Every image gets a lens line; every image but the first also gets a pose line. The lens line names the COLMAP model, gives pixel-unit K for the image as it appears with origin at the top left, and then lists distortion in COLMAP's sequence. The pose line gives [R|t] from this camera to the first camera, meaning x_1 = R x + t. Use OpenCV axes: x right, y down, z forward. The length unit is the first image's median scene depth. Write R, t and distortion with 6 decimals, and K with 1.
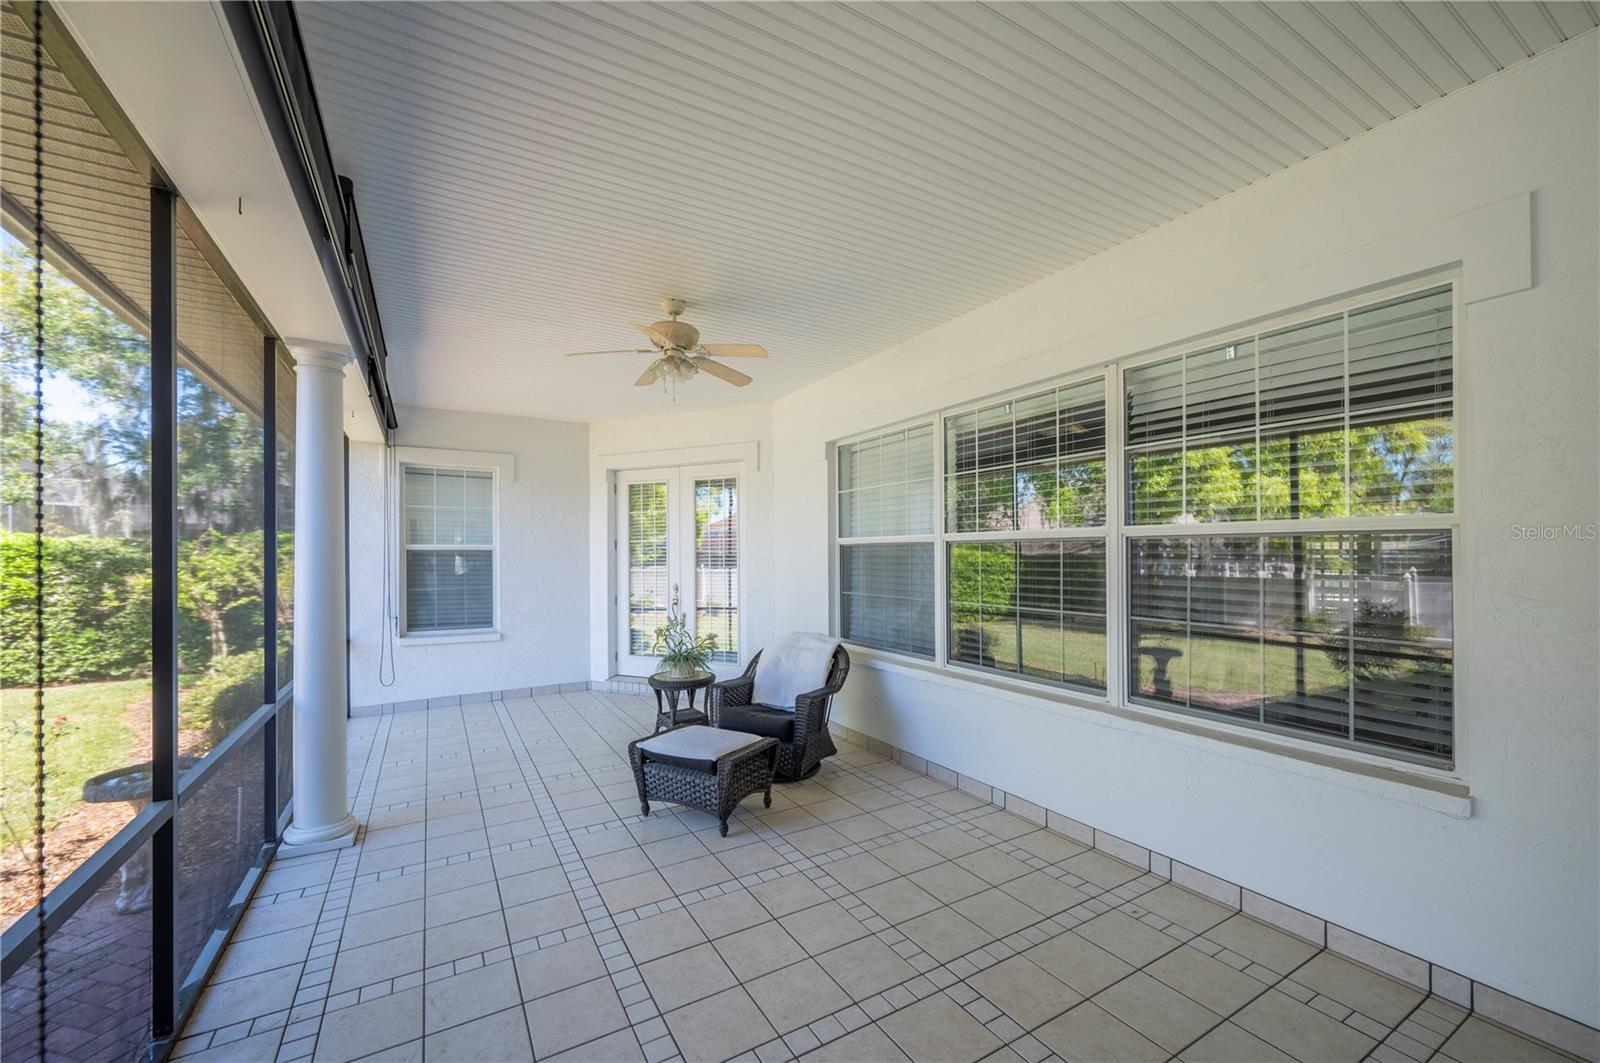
lens RADIAL K [[638.1, 0, 802.5], [0, 638.1, 554.0], [0, 0, 1]] dist [-0.001377, -0.000106]
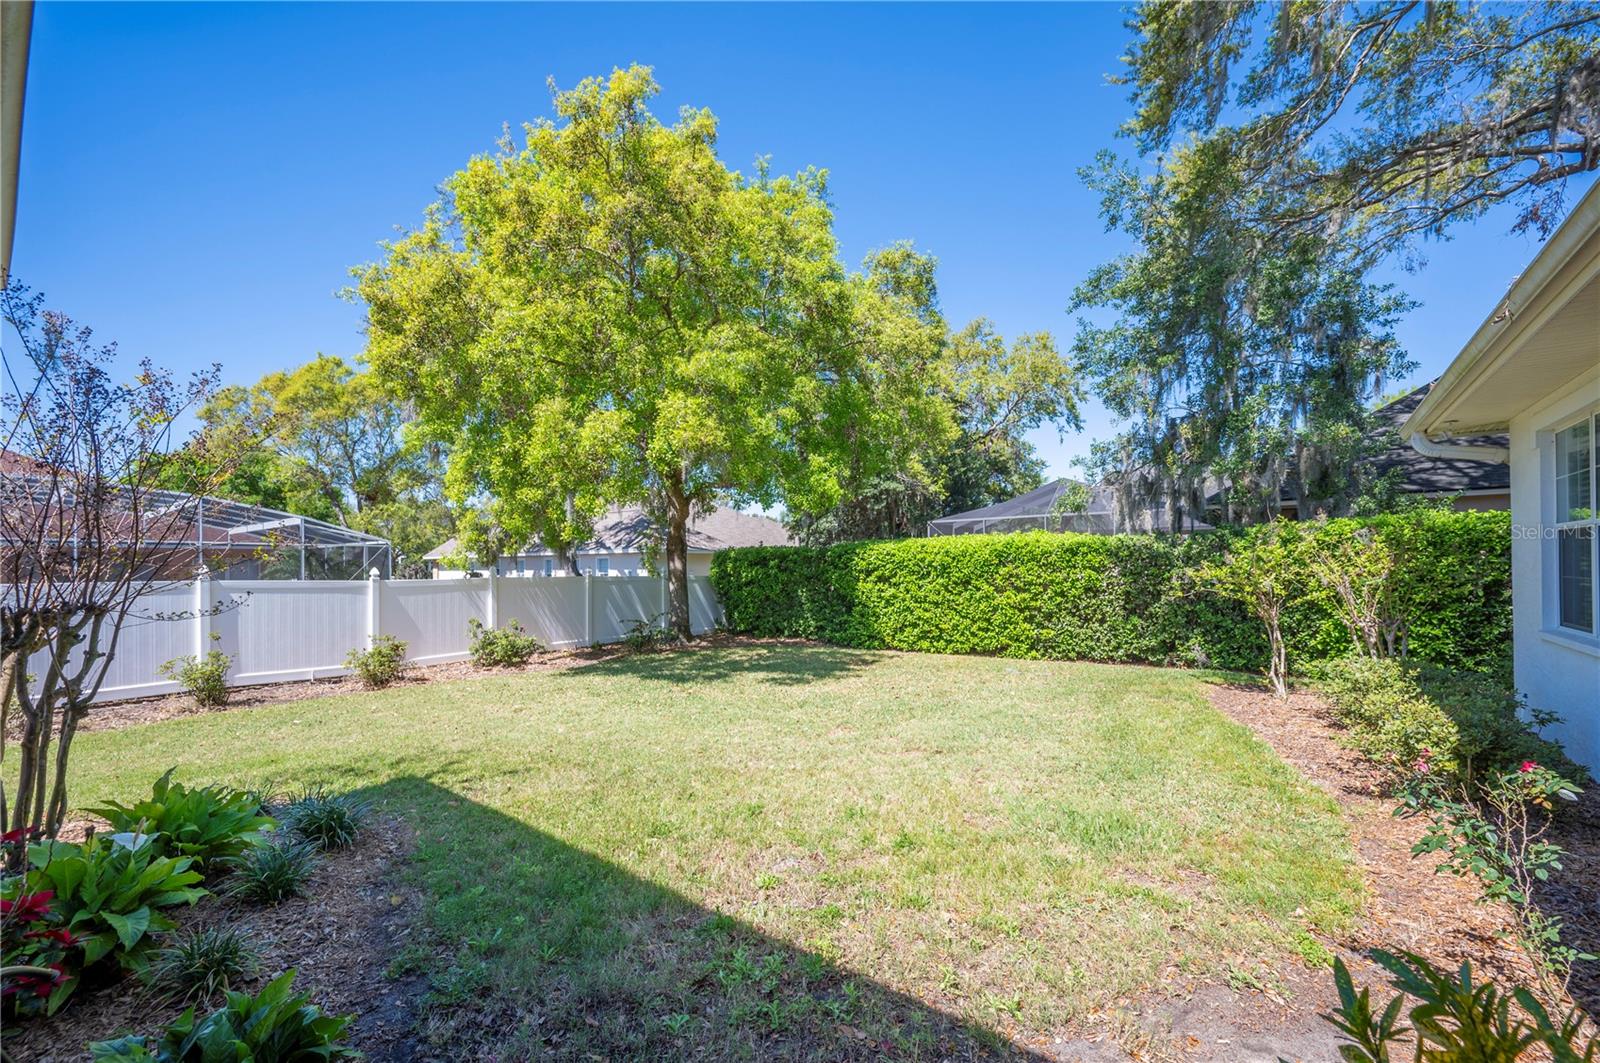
lens RADIAL K [[650.2, 0, 803.6], [0, 650.2, 574.2], [0, 0, 1]] dist [-0.001237, -0.000052]
pose [[0.373444, 0.010359, -0.927595, -0.408075], [0.013958, 0.999762, 0.016784, 0.024202], [0.927548, -0.019216, 0.373210, 0.061249]]
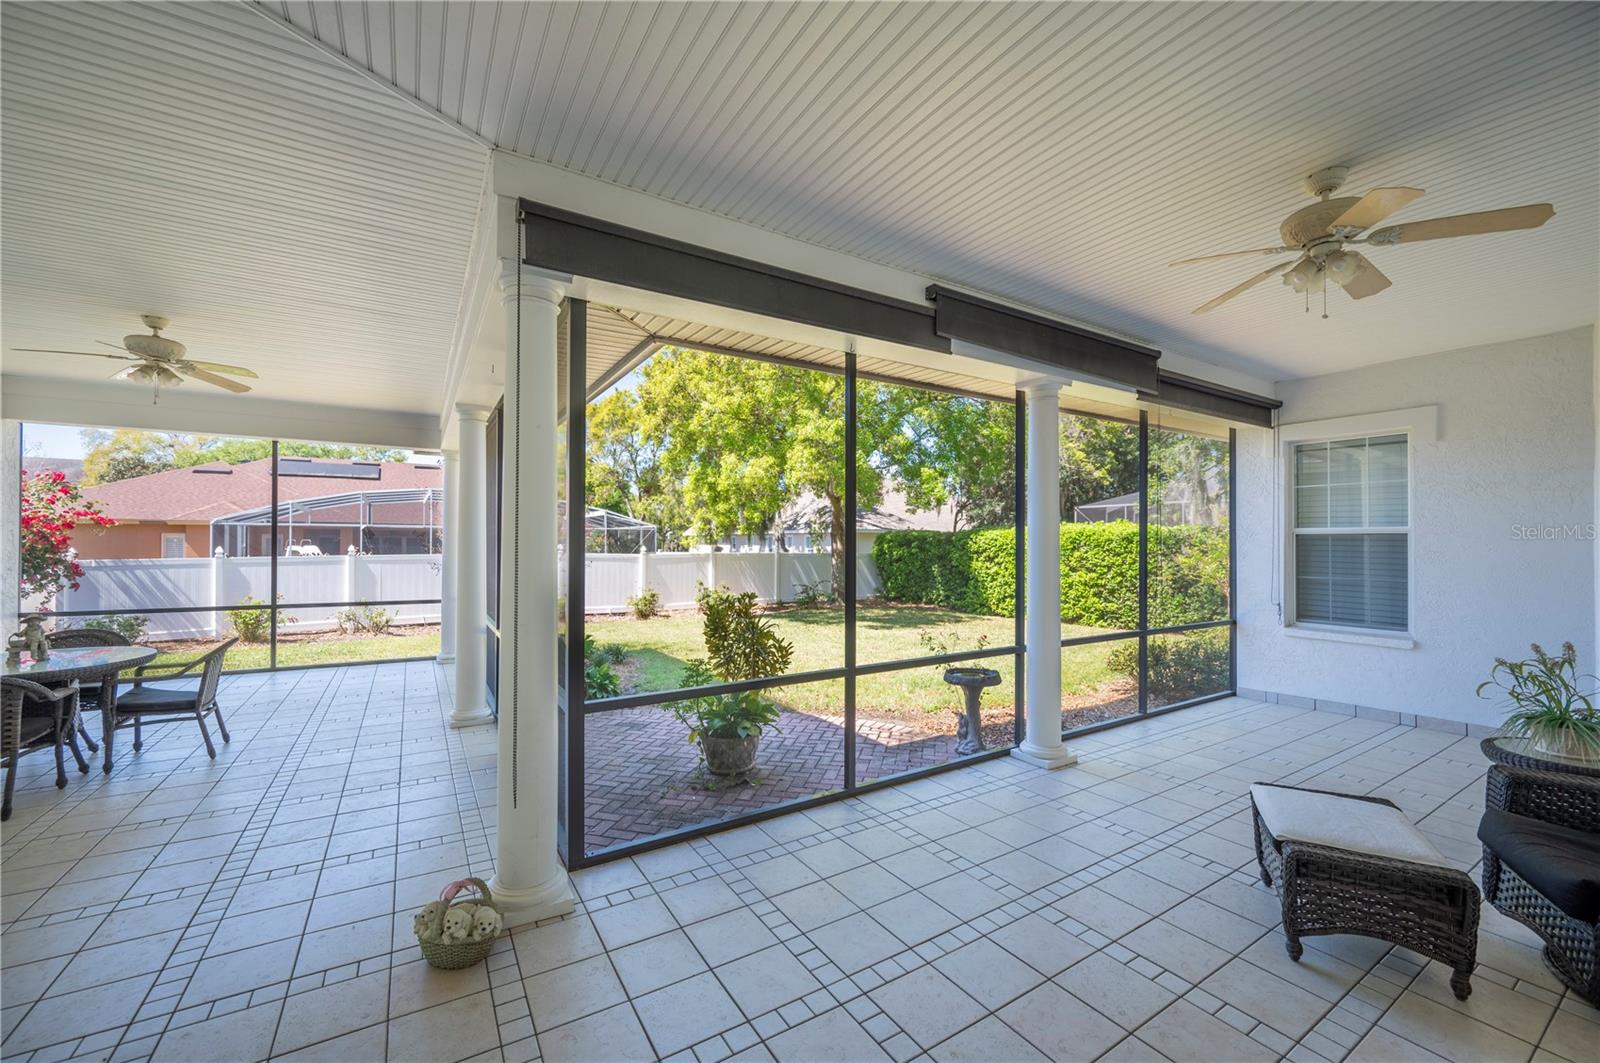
lens RADIAL K [[631.1, 0, 801.1], [0, 631.1, 539.0], [0, 0, 1]] dist [-0.001230, -0.000083]
pose [[0.031123, -0.002160, -0.999513, 0.265028], [0.005061, 0.999985, -0.002004, -0.000961], [0.999503, -0.004996, 0.031134, 0.232460]]
